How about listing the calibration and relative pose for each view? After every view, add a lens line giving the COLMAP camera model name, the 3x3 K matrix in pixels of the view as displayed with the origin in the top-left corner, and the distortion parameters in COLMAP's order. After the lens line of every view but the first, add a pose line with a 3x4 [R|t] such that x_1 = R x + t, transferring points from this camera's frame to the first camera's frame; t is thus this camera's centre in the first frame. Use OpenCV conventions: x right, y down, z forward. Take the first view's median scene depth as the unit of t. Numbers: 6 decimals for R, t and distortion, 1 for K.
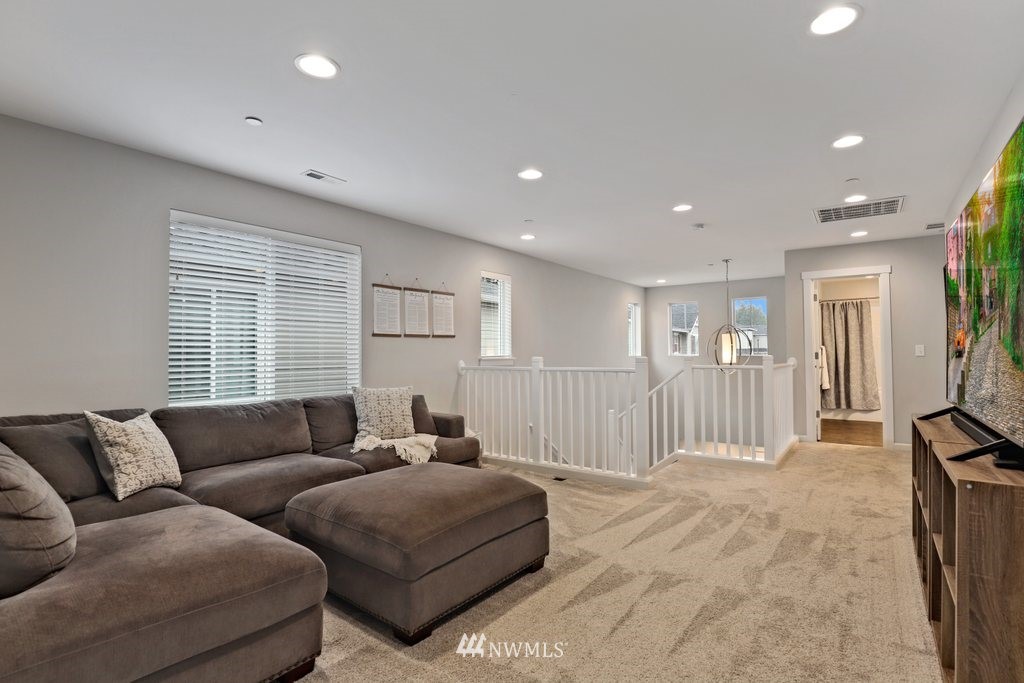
lens RADIAL K [[480.7, 0, 516.4], [0, 480.7, 342.0], [0, 0, 1]] dist [-0.030052, 0.000698]
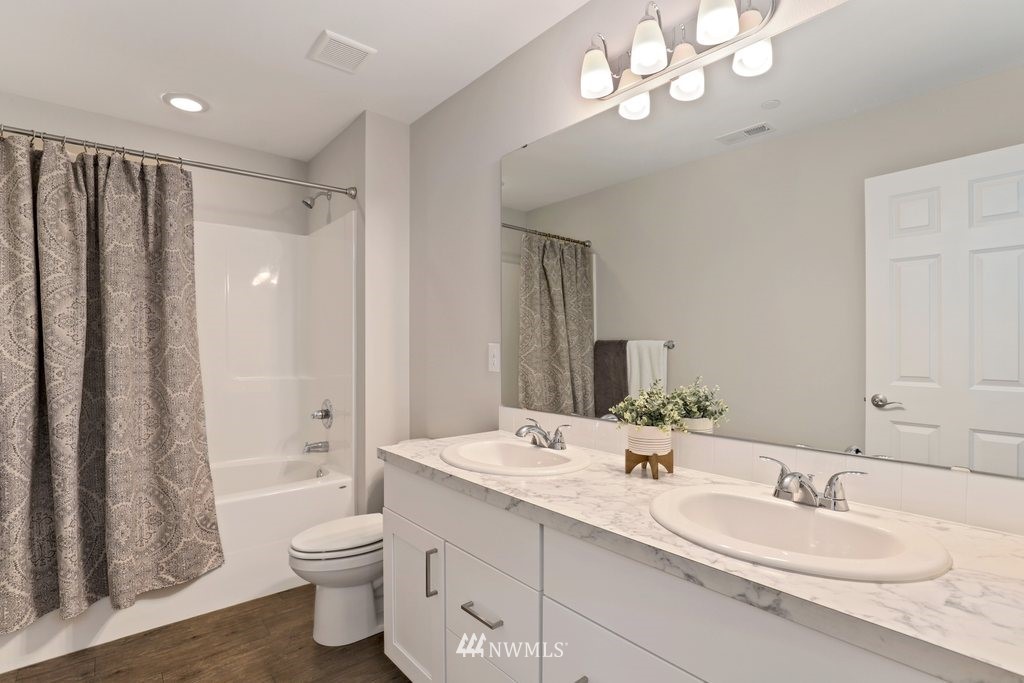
lens RADIAL K [[503.3, 0, 518.3], [0, 503.3, 341.1], [0, 0, 1]] dist [-0.012060, 0.000464]
pose [[0.211987, 0.012353, 0.977194, 0.500098], [-0.020560, 0.999755, -0.008178, 0.008167], [-0.977056, -0.018358, 0.212189, 0.742100]]
